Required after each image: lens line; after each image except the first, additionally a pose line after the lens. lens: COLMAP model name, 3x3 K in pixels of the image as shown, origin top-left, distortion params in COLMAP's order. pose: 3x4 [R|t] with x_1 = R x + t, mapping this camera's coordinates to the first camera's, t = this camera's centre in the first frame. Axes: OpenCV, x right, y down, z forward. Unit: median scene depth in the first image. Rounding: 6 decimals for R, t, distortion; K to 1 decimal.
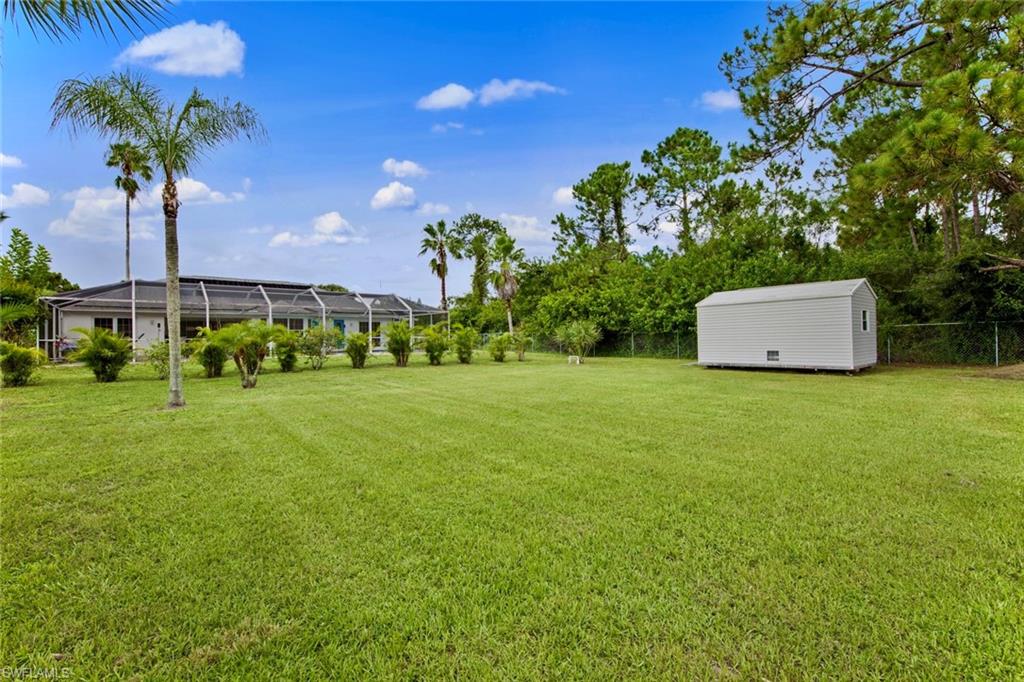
lens RADIAL K [[433.1, 0, 512.0], [0, 433.1, 341.0], [0, 0, 1]] dist [-0.013385, -0.000084]
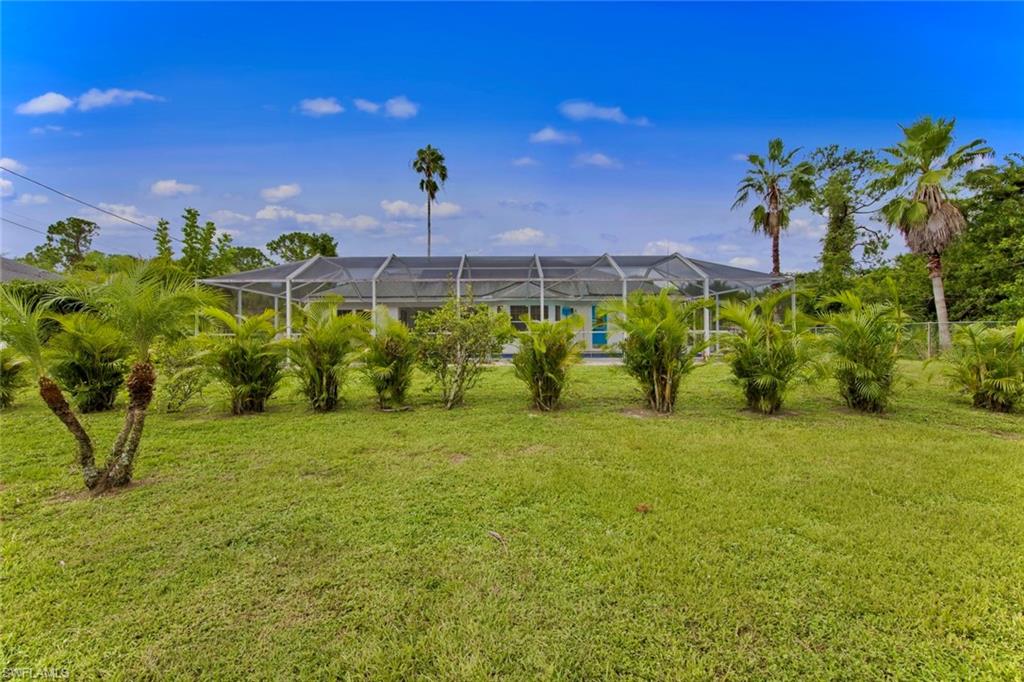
lens RADIAL K [[433.1, 0, 512.0], [0, 433.1, 341.0], [0, 0, 1]] dist [-0.013385, -0.000084]
pose [[0.768705, 0.015042, -0.639427, -0.064523], [-0.008231, 0.999873, 0.013627, -0.002424], [0.639551, -0.005212, 0.768731, 0.349220]]
